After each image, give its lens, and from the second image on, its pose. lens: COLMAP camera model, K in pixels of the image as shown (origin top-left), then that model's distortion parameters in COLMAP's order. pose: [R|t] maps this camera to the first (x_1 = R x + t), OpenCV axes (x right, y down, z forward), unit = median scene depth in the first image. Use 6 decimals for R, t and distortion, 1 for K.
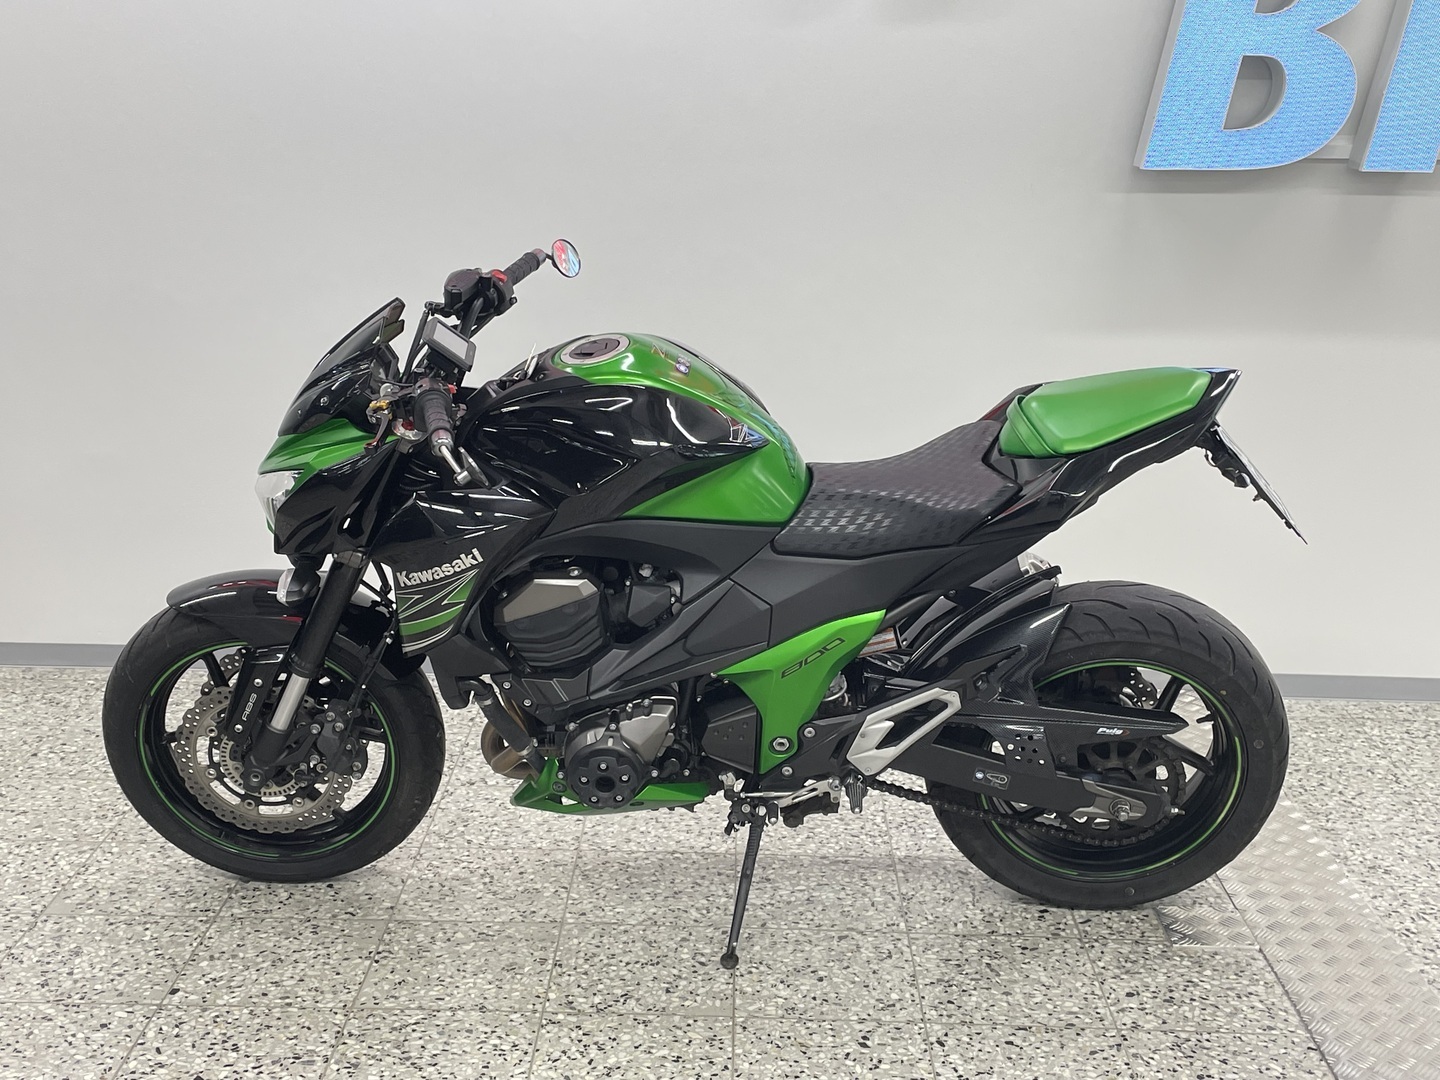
lens RADIAL K [[1775.1, 0, 715.7], [0, 1775.1, 510.8], [0, 0, 1]] dist [0.109505, -0.215671]
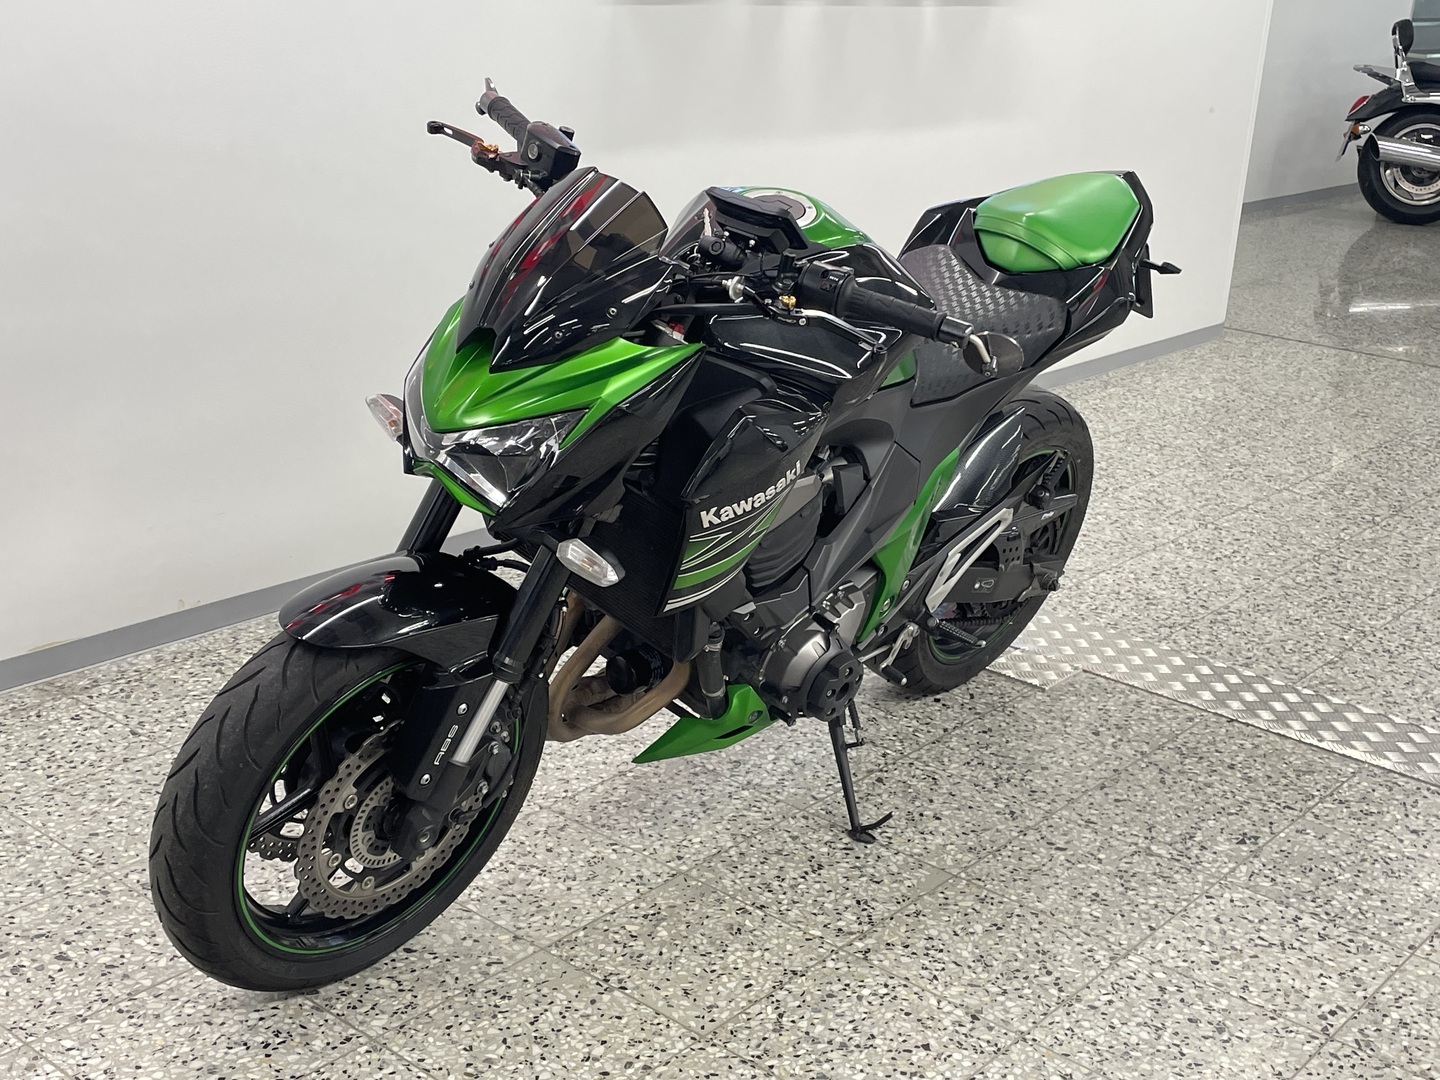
lens RADIAL K [[1781.8, 0, 724.2], [0, 1781.8, 539.3], [0, 0, 1]] dist [0.106764, -0.196508]
pose [[0.631870, -0.233847, 0.738956, -0.707560], [0.142088, 0.972191, 0.186159, -0.093938], [-0.761940, -0.012632, 0.647525, 0.425946]]
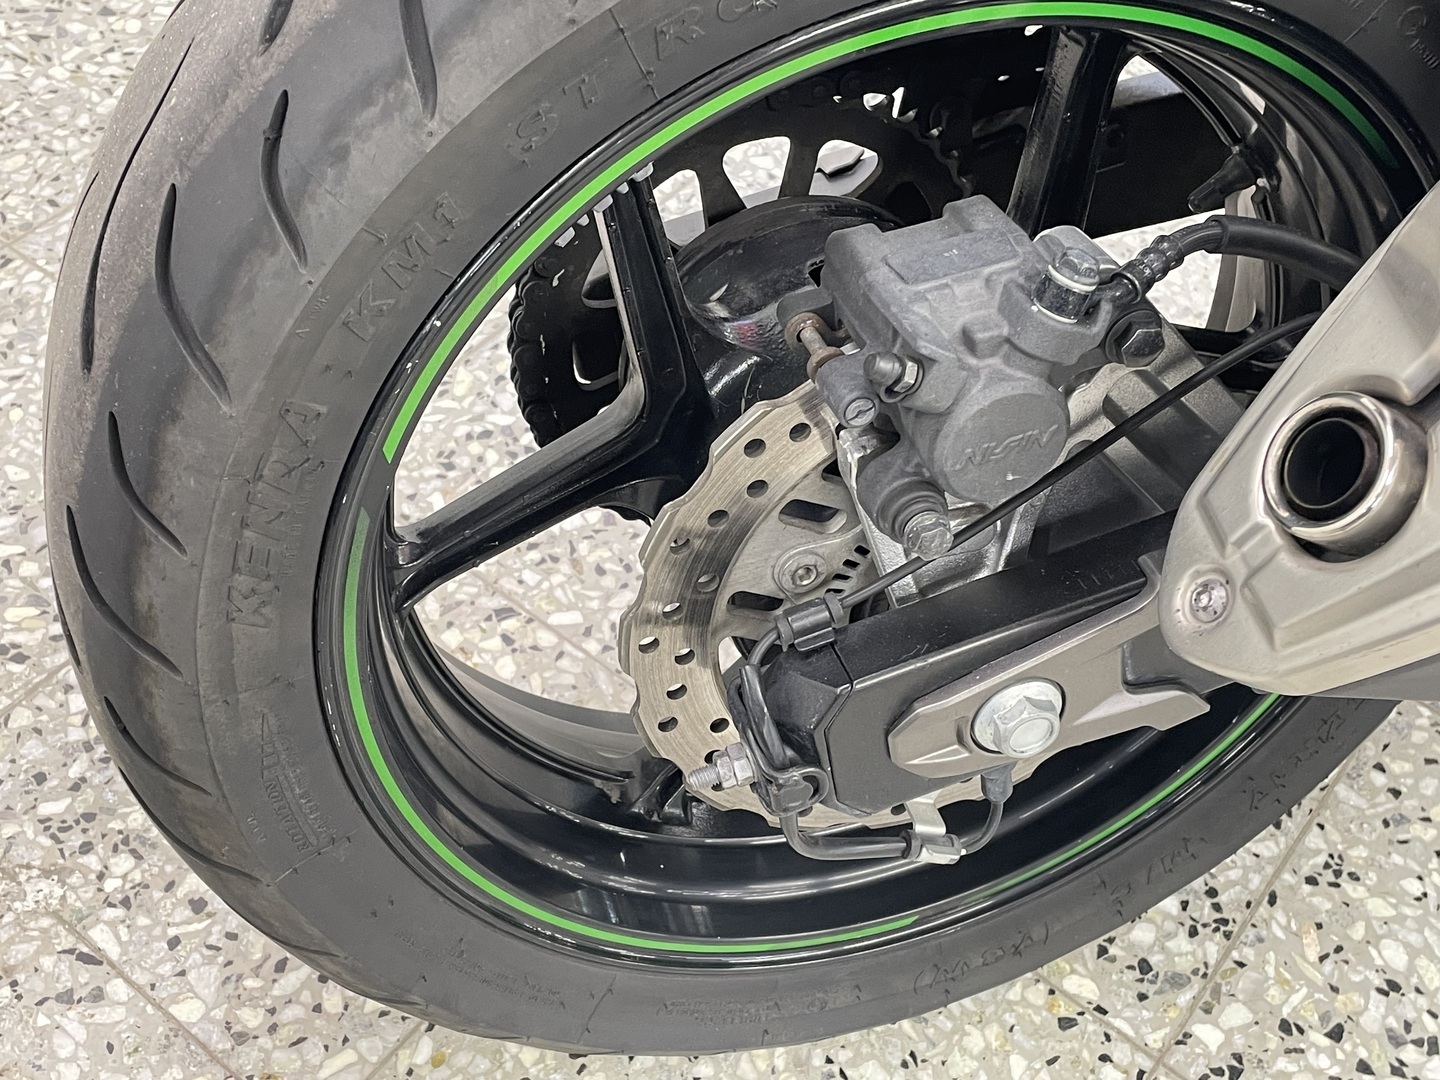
lens RADIAL K [[1699.0, 0, 696.0], [0, 1699.0, 541.9], [0, 0, 1]] dist [0.090070, -0.143397]
pose [[0.602975, -0.609034, 0.515266, -0.232941], [0.128046, 0.711402, 0.691022, -0.011159], [-0.787417, -0.350691, 0.506942, 0.877607]]
